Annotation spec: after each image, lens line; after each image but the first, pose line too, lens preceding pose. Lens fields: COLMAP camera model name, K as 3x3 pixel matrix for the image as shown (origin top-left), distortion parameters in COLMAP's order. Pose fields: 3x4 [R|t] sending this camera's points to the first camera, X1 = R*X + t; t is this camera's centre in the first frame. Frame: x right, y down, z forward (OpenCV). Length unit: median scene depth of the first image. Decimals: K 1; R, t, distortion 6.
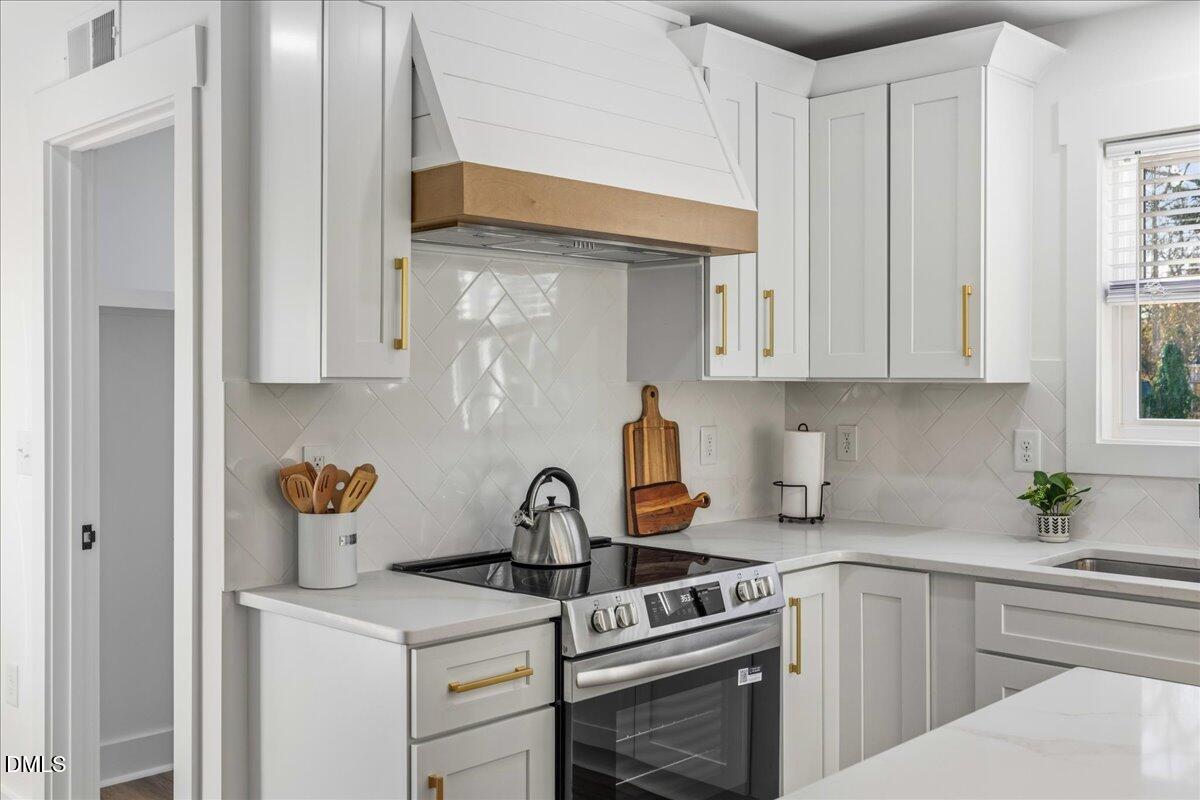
lens RADIAL K [[1173.5, 0, 600.3], [0, 1173.5, 384.6], [0, 0, 1]] dist [0.001774, -0.003191]
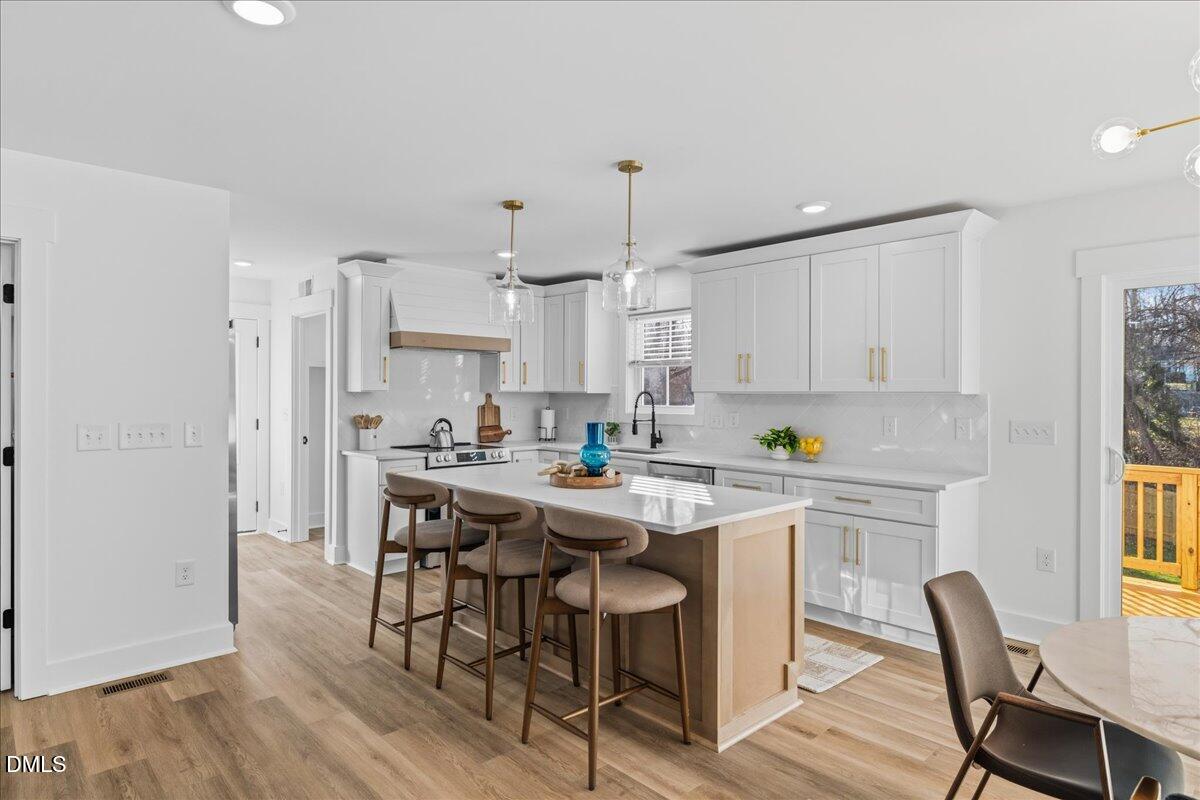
lens RADIAL K [[677.3, 0, 600.0], [0, 677.3, 400.0], [0, 0, 1]] dist [0.004191, 0.001076]
pose [[0.998923, 0.006656, -0.045914, 0.455857], [-0.006281, 0.999946, 0.008308, 0.001242], [0.045966, -0.008010, 0.998911, -0.815269]]
